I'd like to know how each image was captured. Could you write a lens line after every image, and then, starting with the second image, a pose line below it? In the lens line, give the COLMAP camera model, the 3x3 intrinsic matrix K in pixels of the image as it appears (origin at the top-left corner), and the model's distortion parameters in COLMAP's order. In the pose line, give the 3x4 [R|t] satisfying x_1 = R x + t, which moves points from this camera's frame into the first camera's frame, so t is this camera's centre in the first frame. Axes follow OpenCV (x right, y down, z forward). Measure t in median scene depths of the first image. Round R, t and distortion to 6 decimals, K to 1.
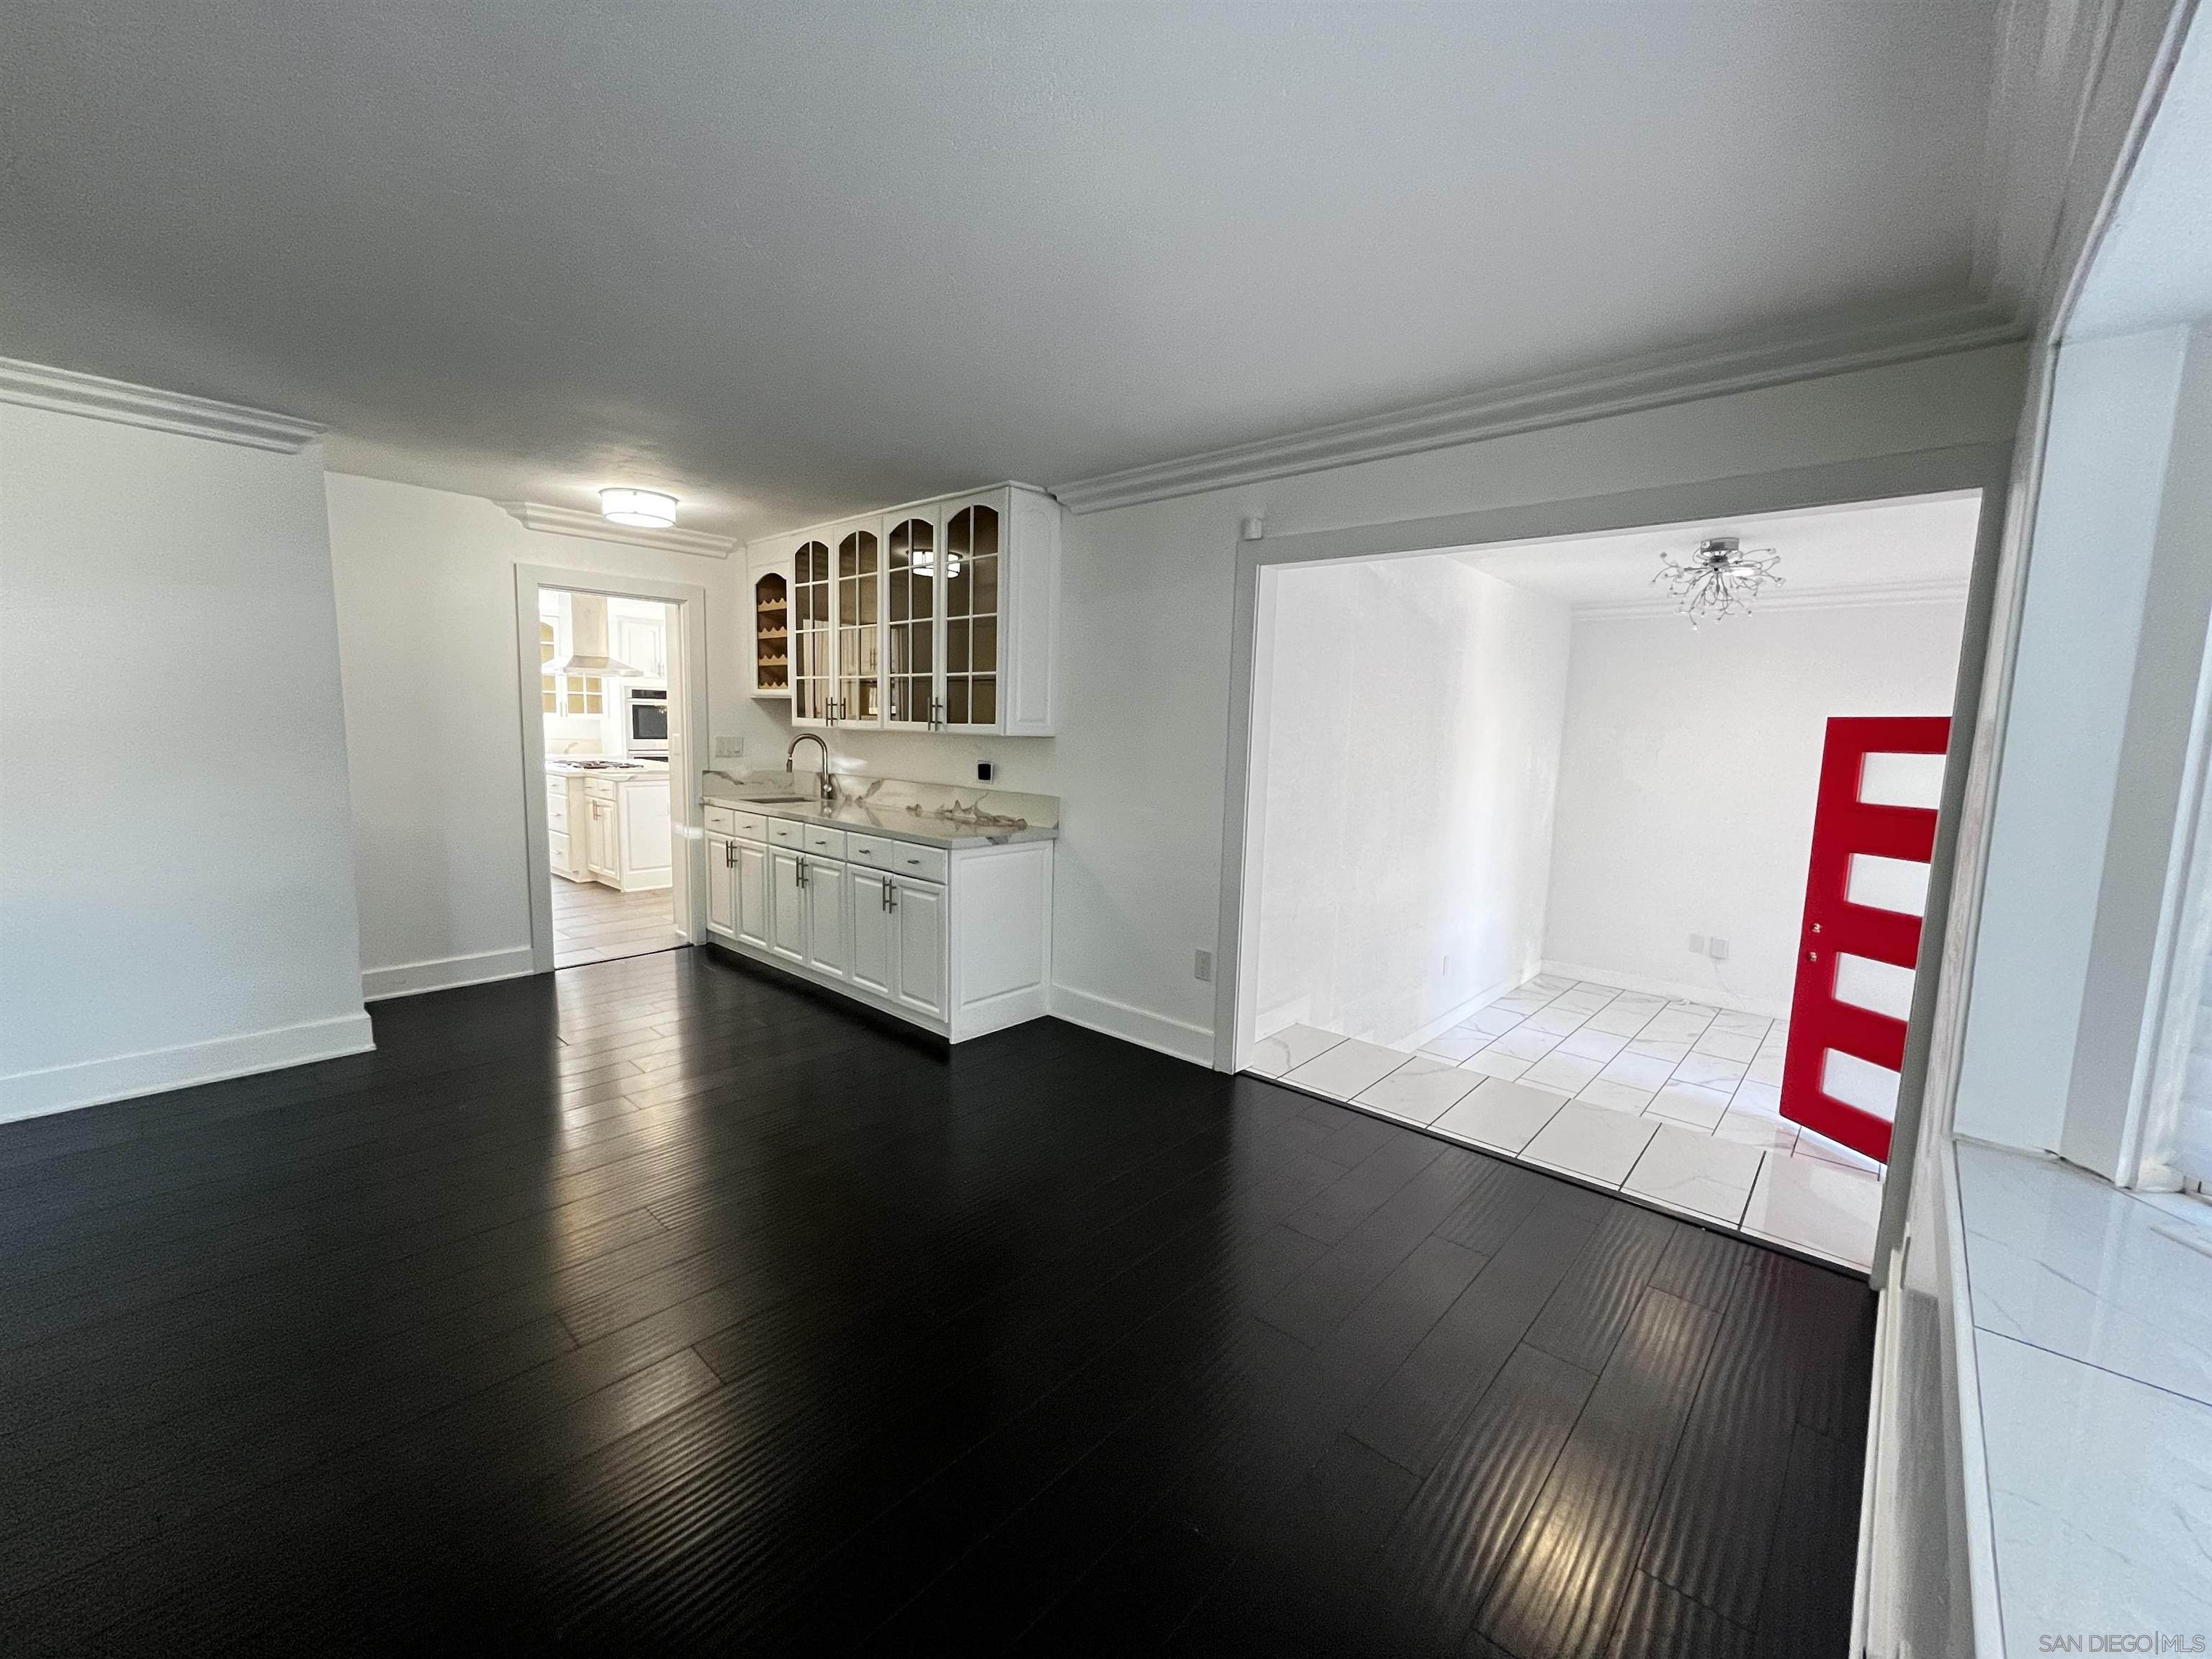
lens RADIAL K [[891.0, 0, 1104.0], [0, 891.0, 833.4], [0, 0, 1]] dist [-0.006804, 0.000734]
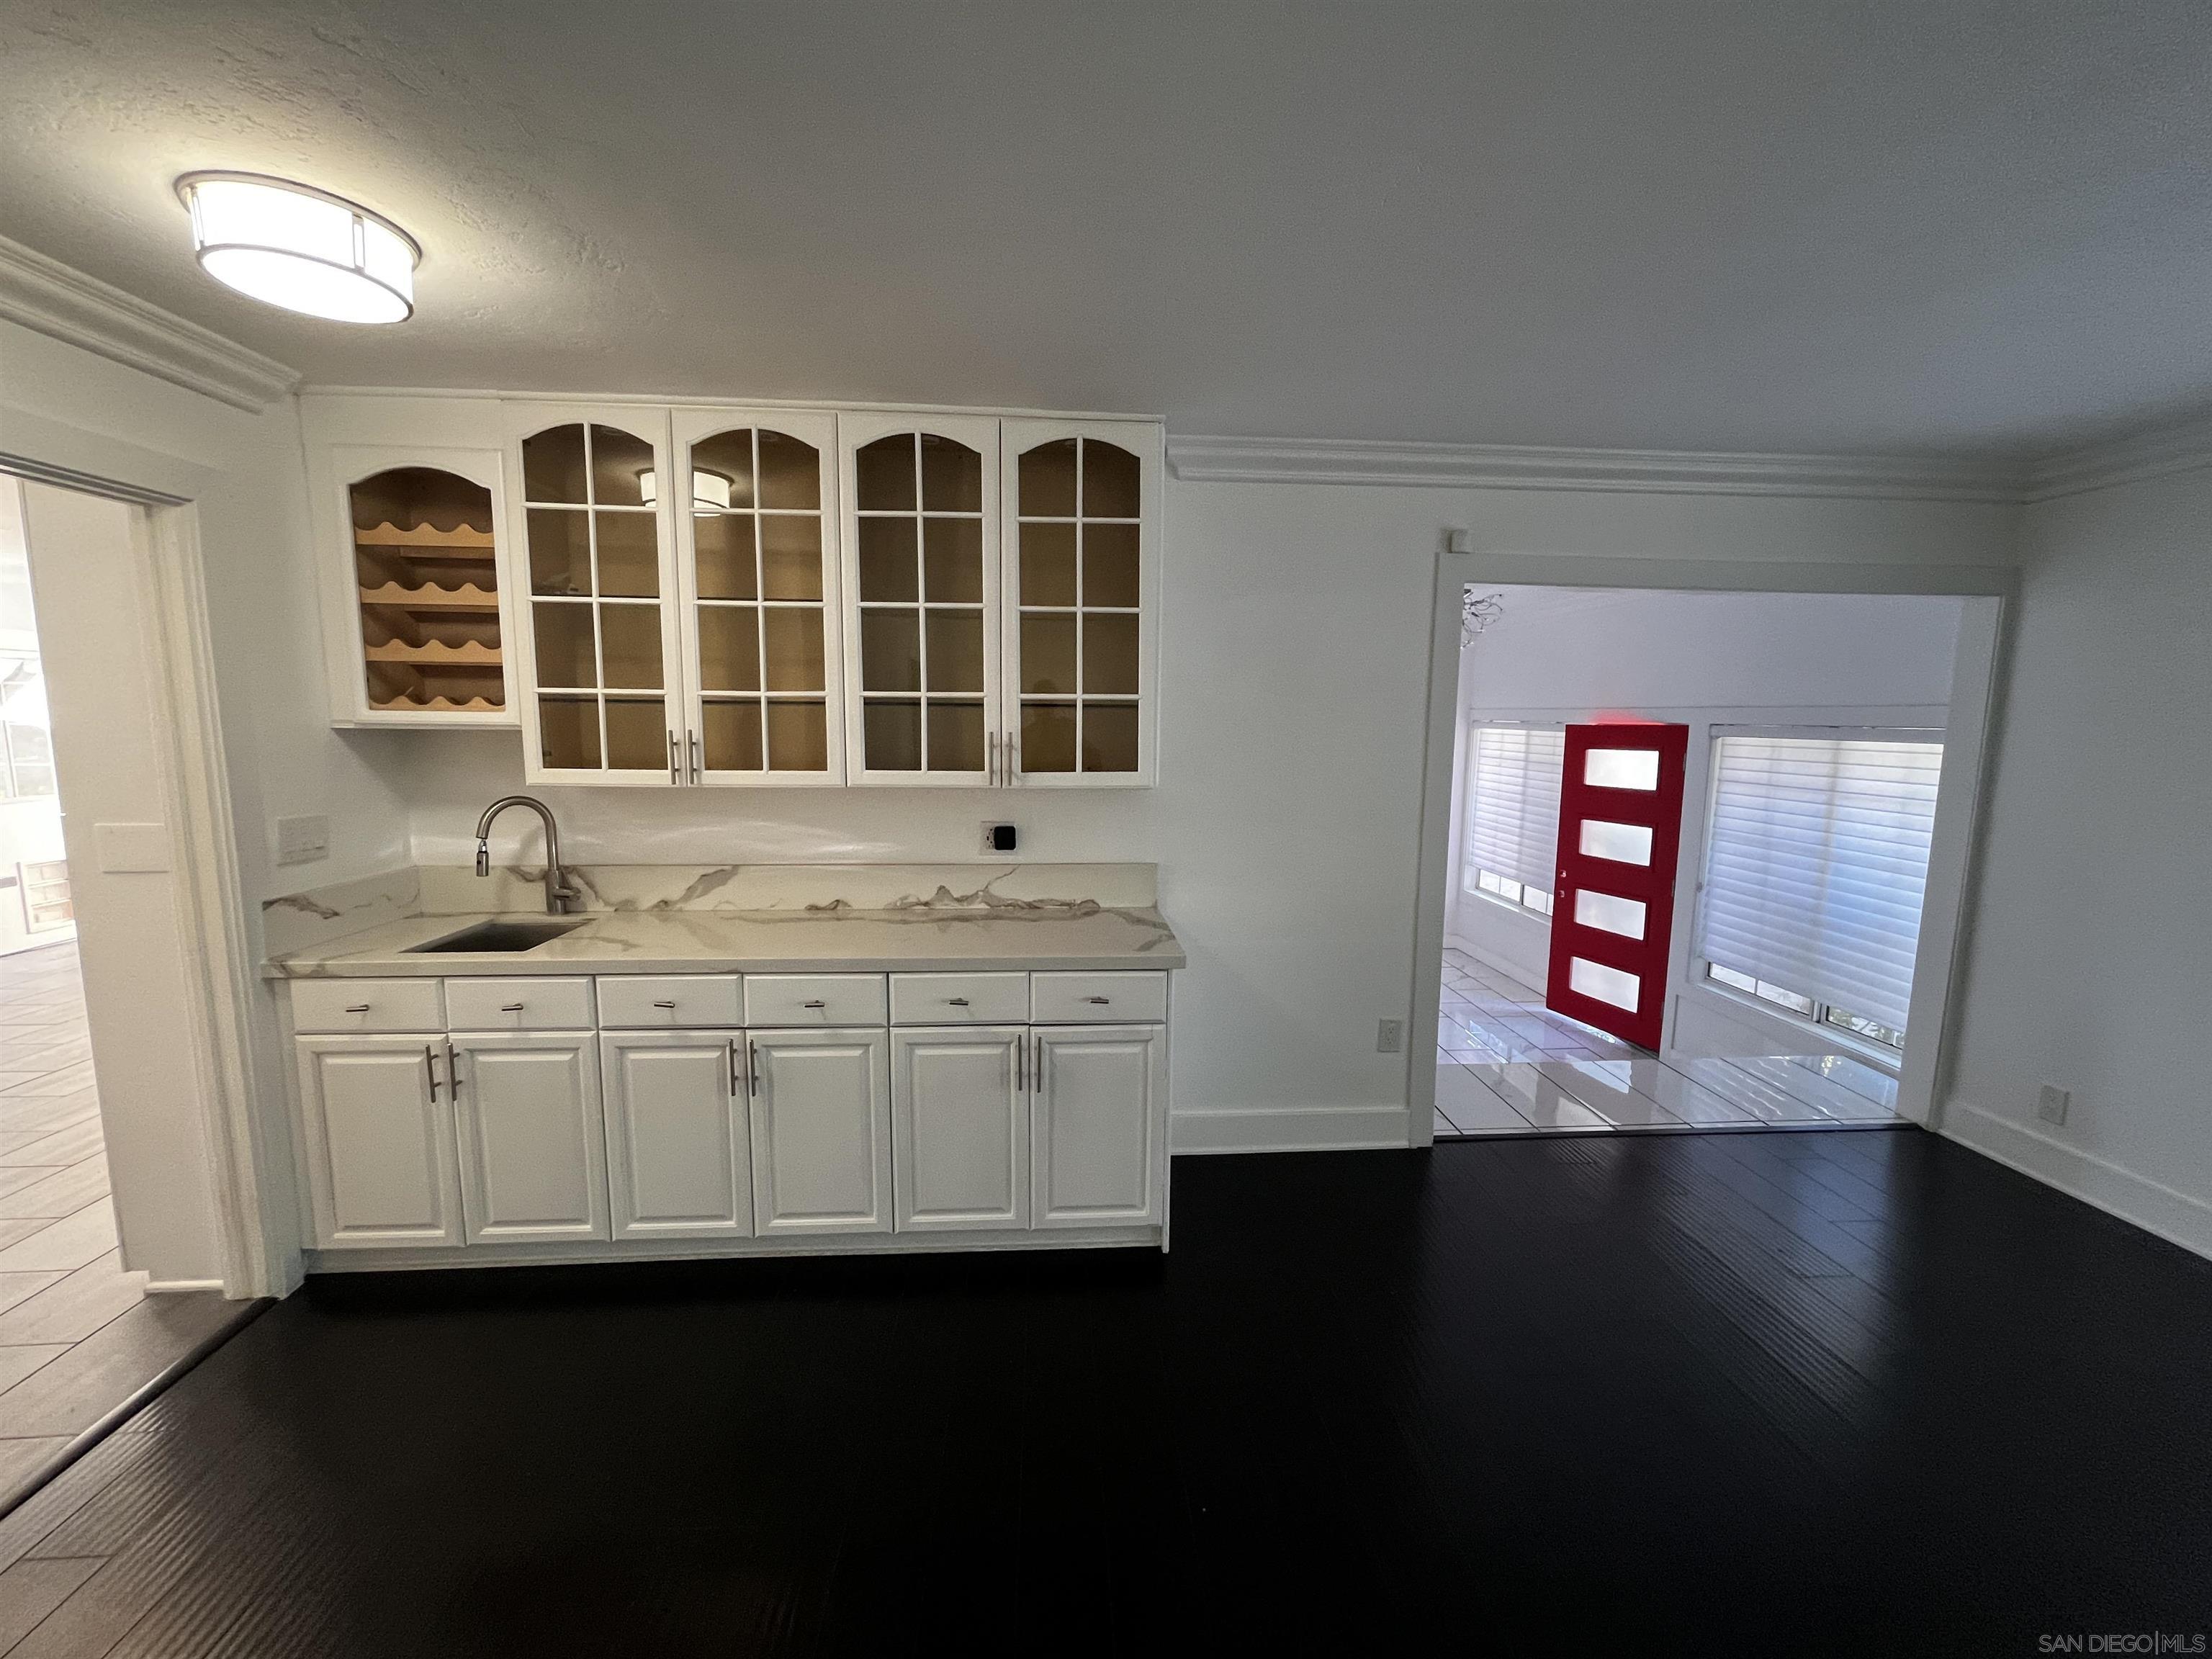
lens RADIAL K [[891.0, 0, 1104.8], [0, 891.0, 830.4], [0, 0, 1]] dist [-0.006804, 0.000734]
pose [[0.693544, -0.112858, 0.711519, -0.566368], [0.099037, 0.993212, 0.061005, -0.109889], [-0.713574, 0.028157, 0.700014, 0.488445]]
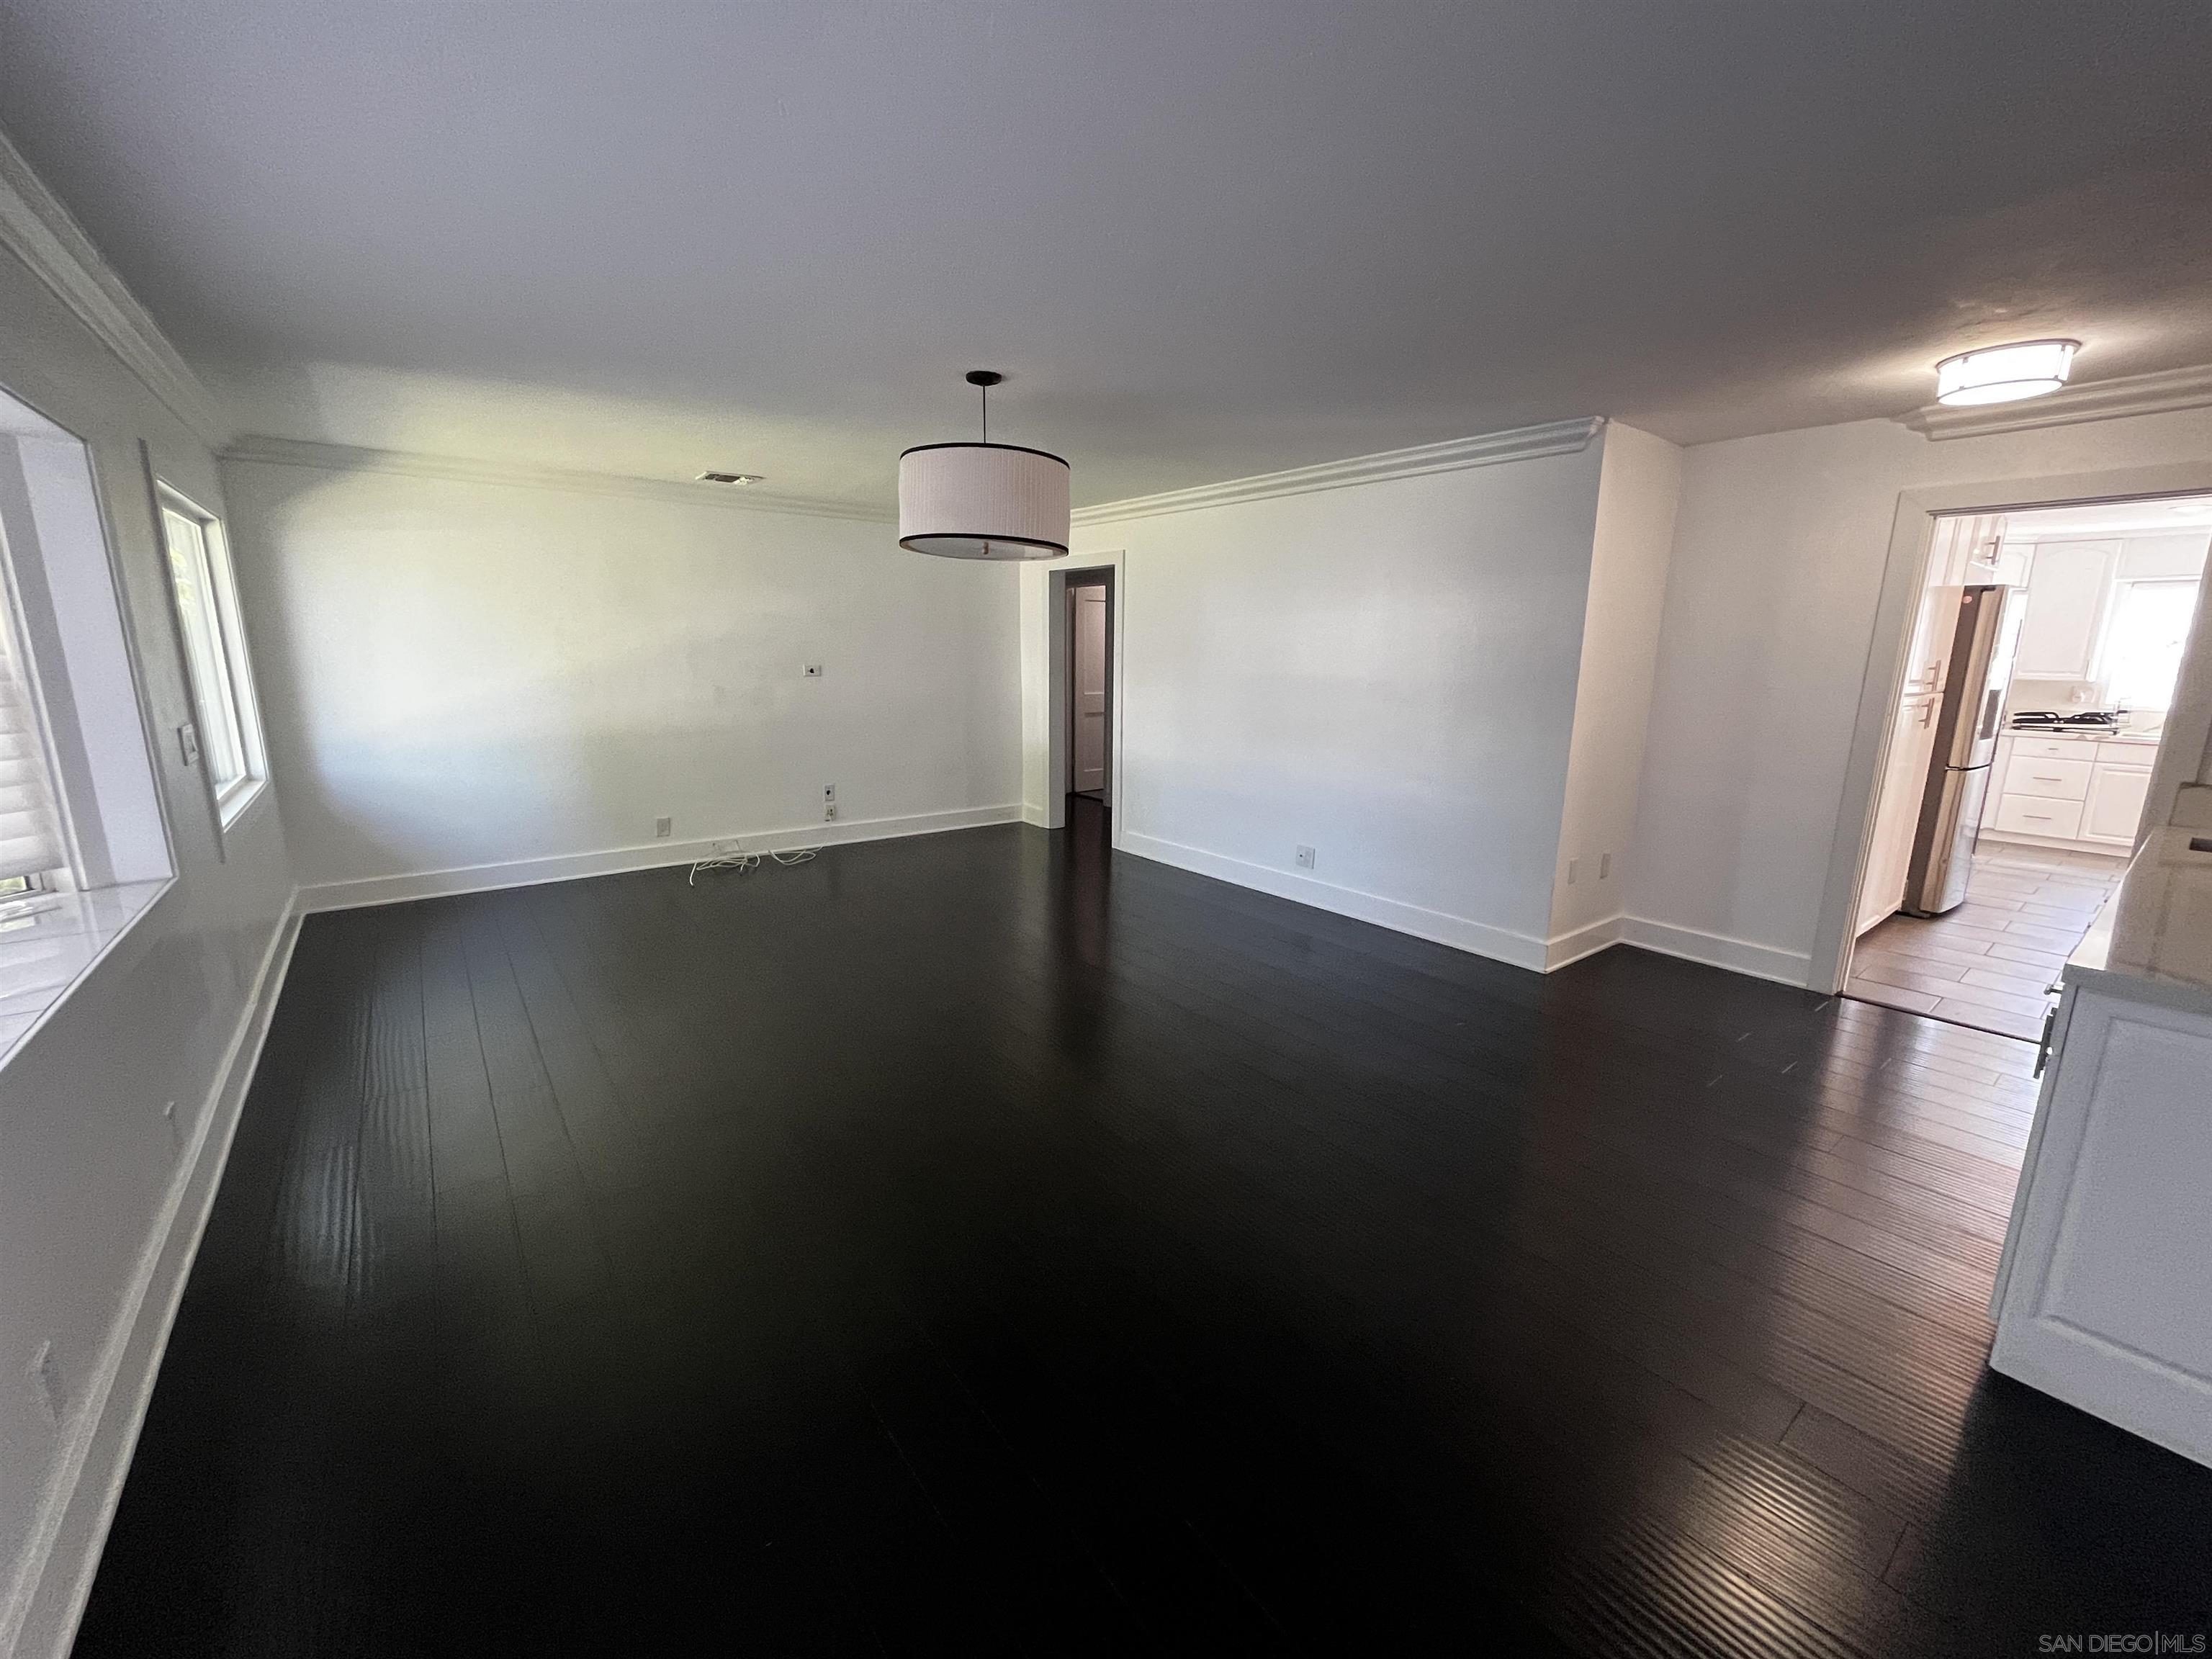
lens RADIAL K [[891.0, 0, 1093.2], [0, 891.0, 849.3], [0, 0, 1]] dist [-0.006804, 0.000734]
pose [[-0.182197, 0.192671, -0.964200, 0.308220], [-0.137532, 0.965980, 0.219015, -0.069597], [0.973596, 0.172512, -0.149500, 0.479913]]
